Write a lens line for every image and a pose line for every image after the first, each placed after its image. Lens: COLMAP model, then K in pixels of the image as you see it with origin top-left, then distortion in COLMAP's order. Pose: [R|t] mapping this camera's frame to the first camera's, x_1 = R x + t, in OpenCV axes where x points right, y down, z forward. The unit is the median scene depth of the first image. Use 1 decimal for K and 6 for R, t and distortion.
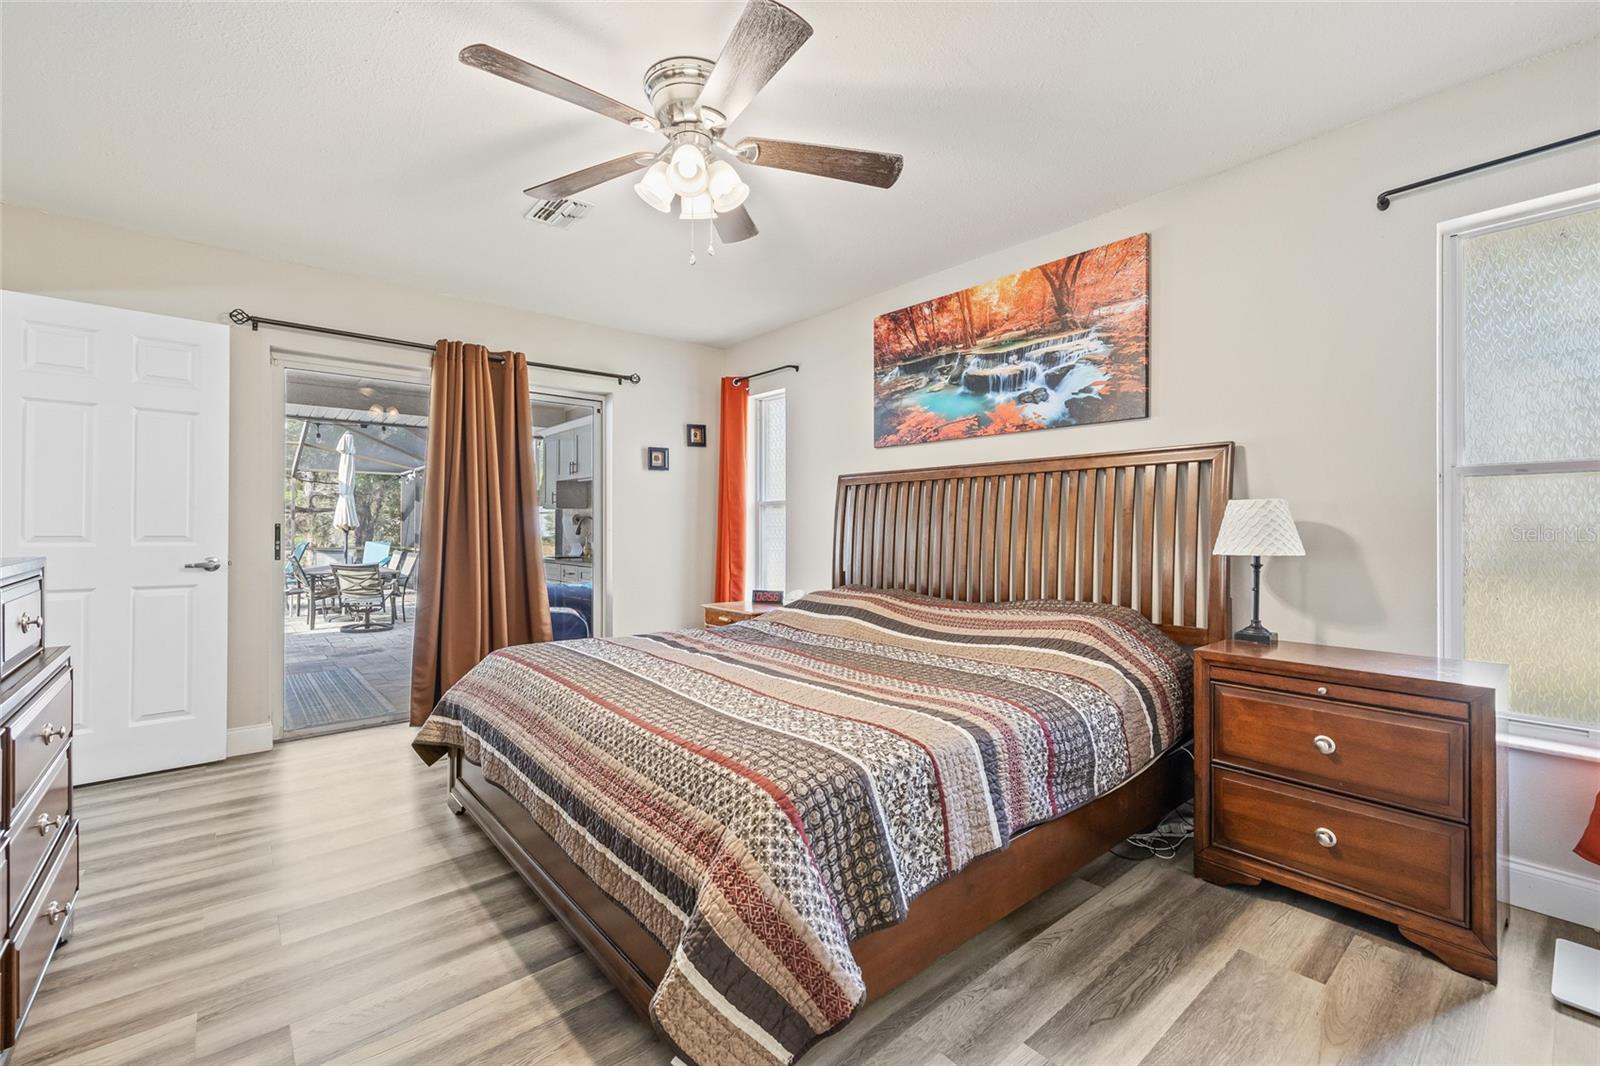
lens RADIAL K [[683.1, 0, 800.0], [0, 683.1, 533.0], [0, 0, 1]] dist [-0.002075, 0.000100]
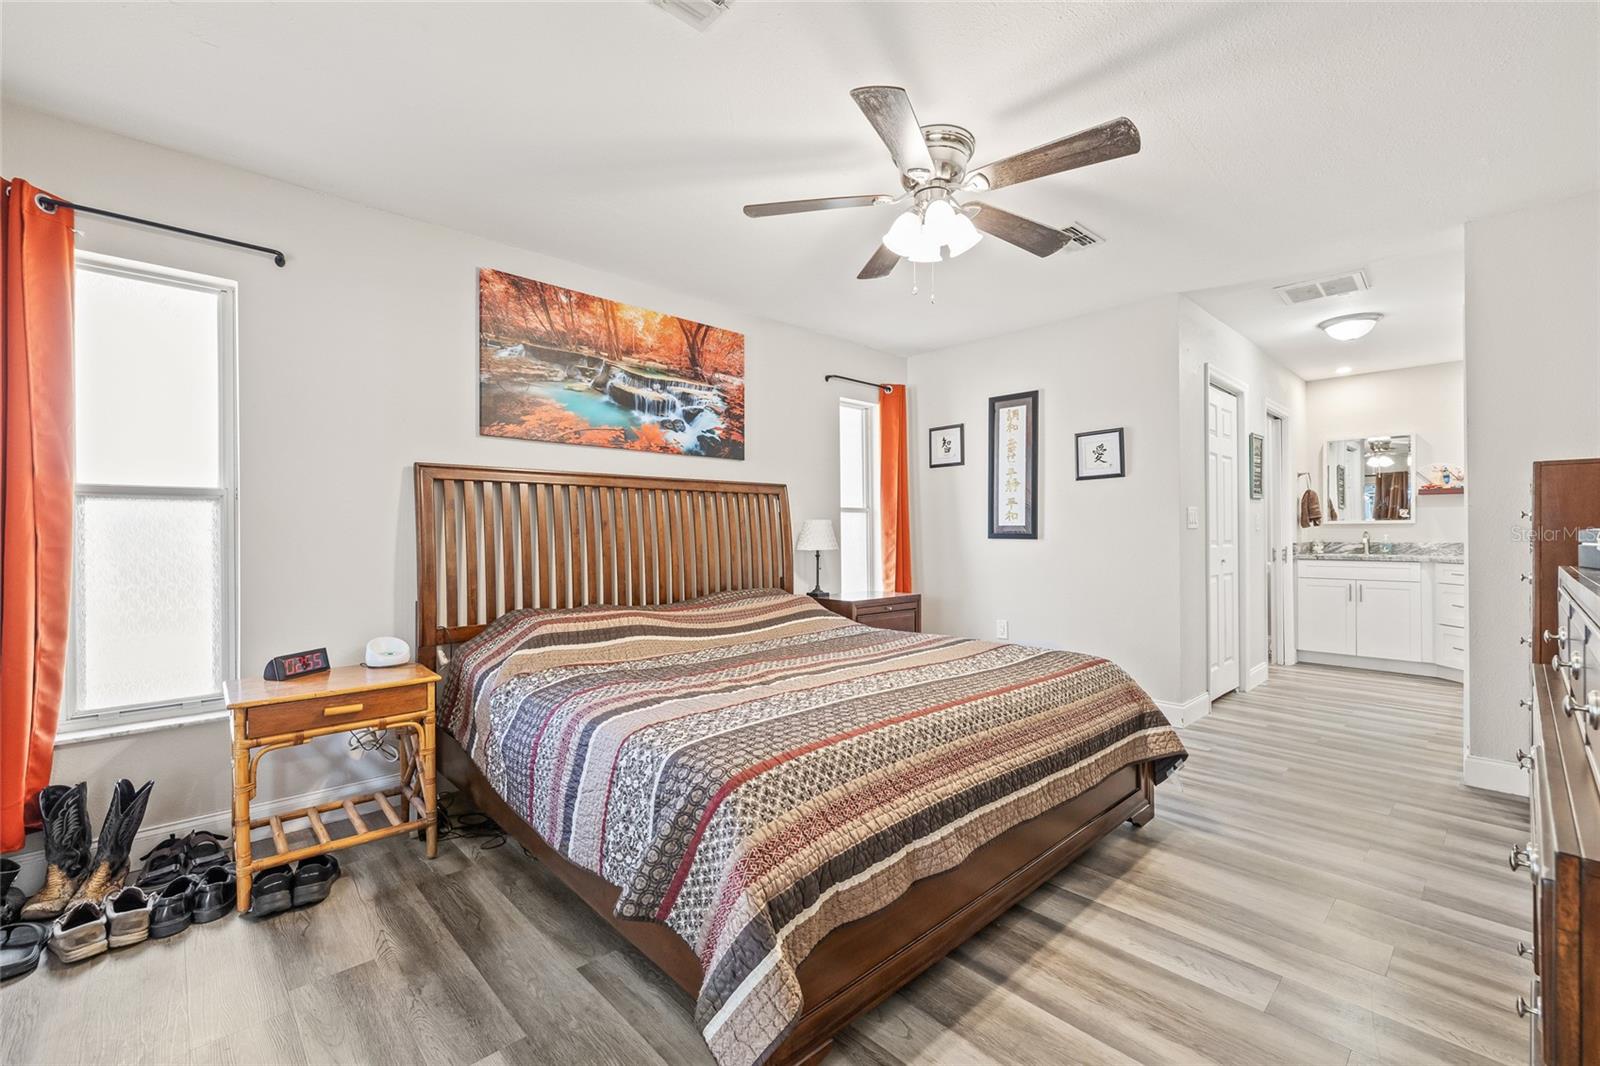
lens RADIAL K [[683.1, 0, 800.0], [0, 683.1, 533.0], [0, 0, 1]] dist [-0.002075, 0.000100]
pose [[-0.063664, -0.001239, 0.997971, -0.822686], [0.012881, 0.999915, 0.002063, -0.012299], [-0.997888, 0.012986, -0.063642, 0.828896]]
